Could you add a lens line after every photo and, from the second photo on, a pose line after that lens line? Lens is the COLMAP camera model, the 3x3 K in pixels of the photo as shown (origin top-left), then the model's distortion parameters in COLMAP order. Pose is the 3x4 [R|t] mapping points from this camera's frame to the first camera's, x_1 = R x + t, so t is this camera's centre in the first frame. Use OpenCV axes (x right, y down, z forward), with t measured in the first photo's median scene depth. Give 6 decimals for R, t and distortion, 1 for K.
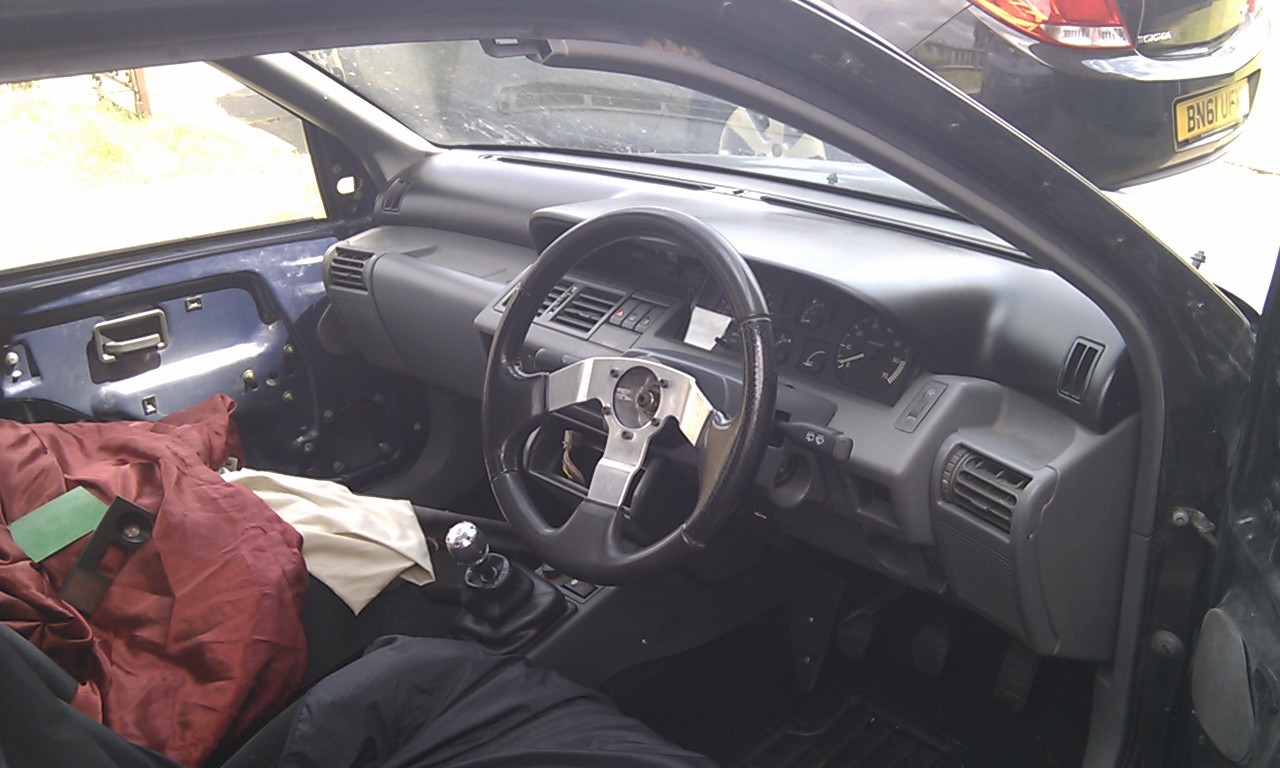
lens RADIAL K [[1224.7, 0, 693.8], [0, 1224.7, 414.2], [0, 0, 1]] dist [0.131760, -0.305575]
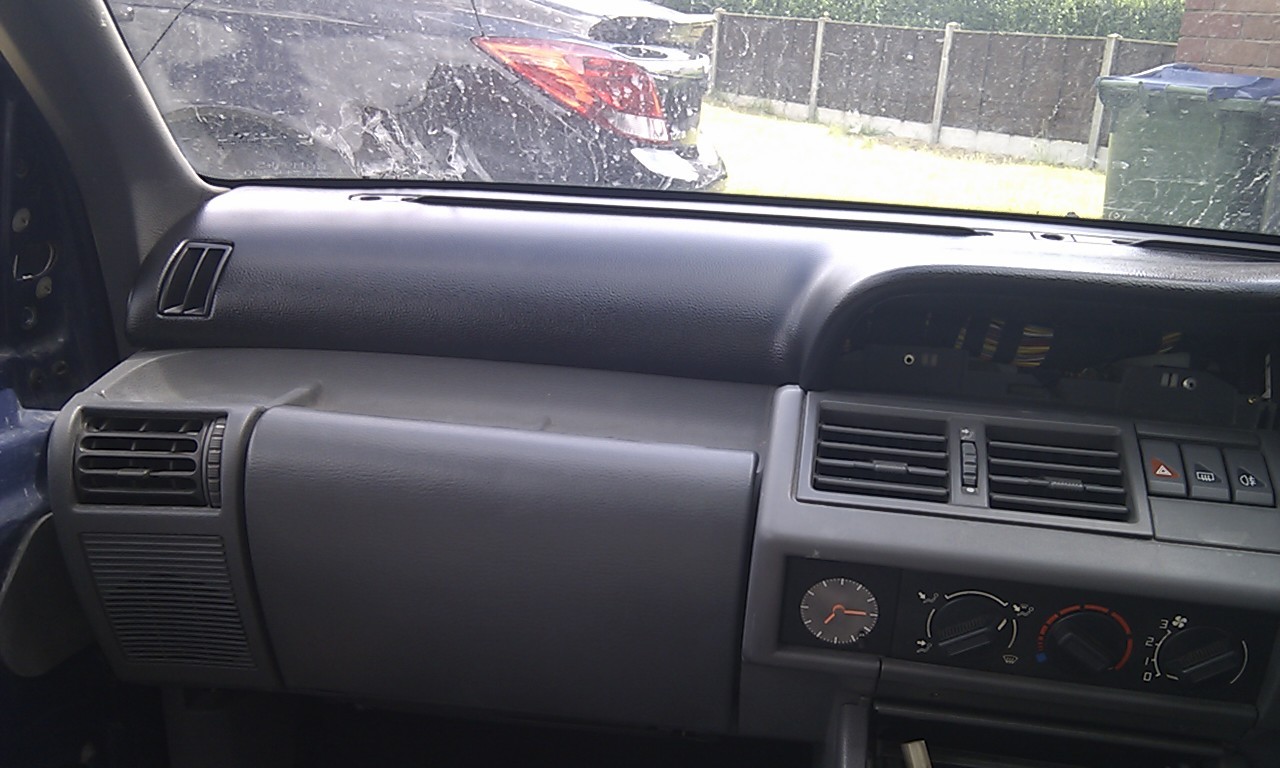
lens RADIAL K [[1224.7, 0, 693.8], [0, 1224.7, 414.2], [0, 0, 1]] dist [0.131760, -0.305575]
pose [[0.789121, -0.088045, 0.607895, -0.483320], [0.153287, 0.986588, -0.056091, -0.104073], [-0.594803, 0.137445, 0.792034, 0.731738]]
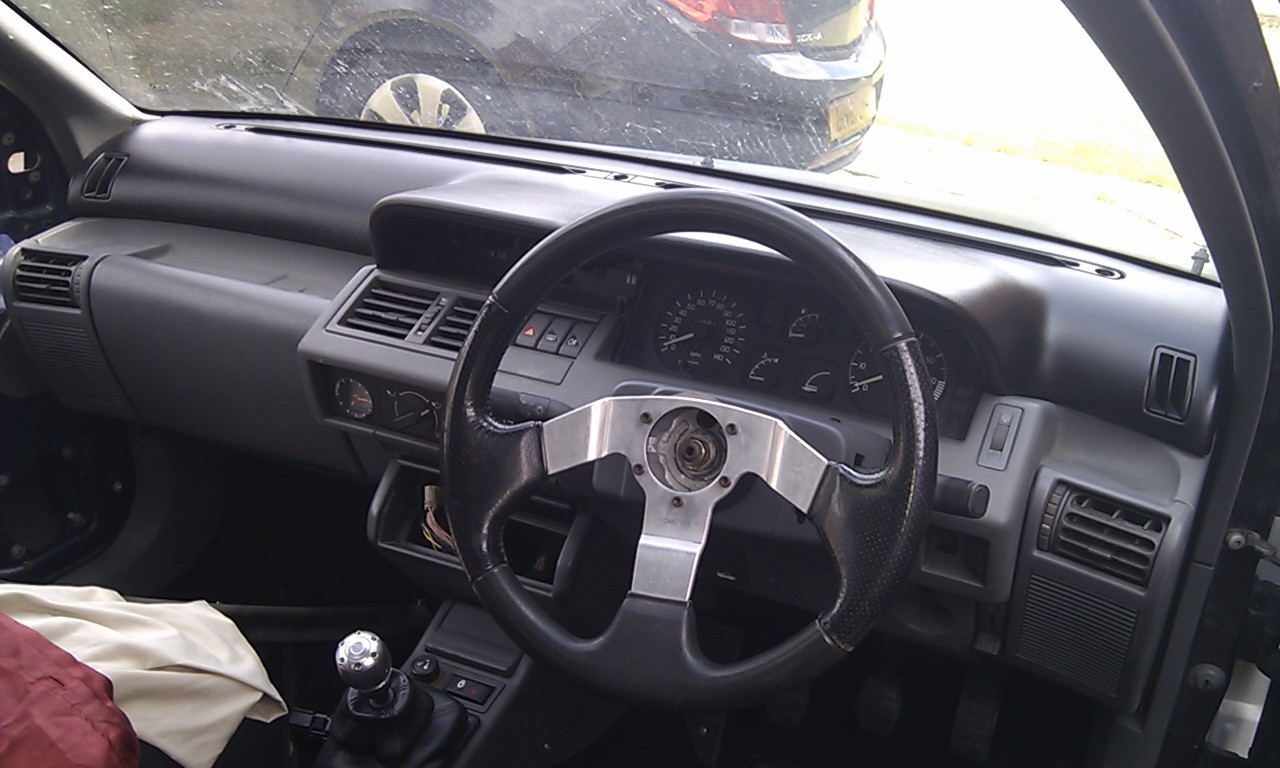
lens RADIAL K [[1224.7, 0, 693.8], [0, 1224.7, 414.2], [0, 0, 1]] dist [0.131760, -0.305575]
pose [[0.929733, -0.056432, 0.363885, -0.249128], [0.055178, 0.998380, 0.013851, -0.035947], [-0.364077, 0.007201, 0.931341, 0.248871]]
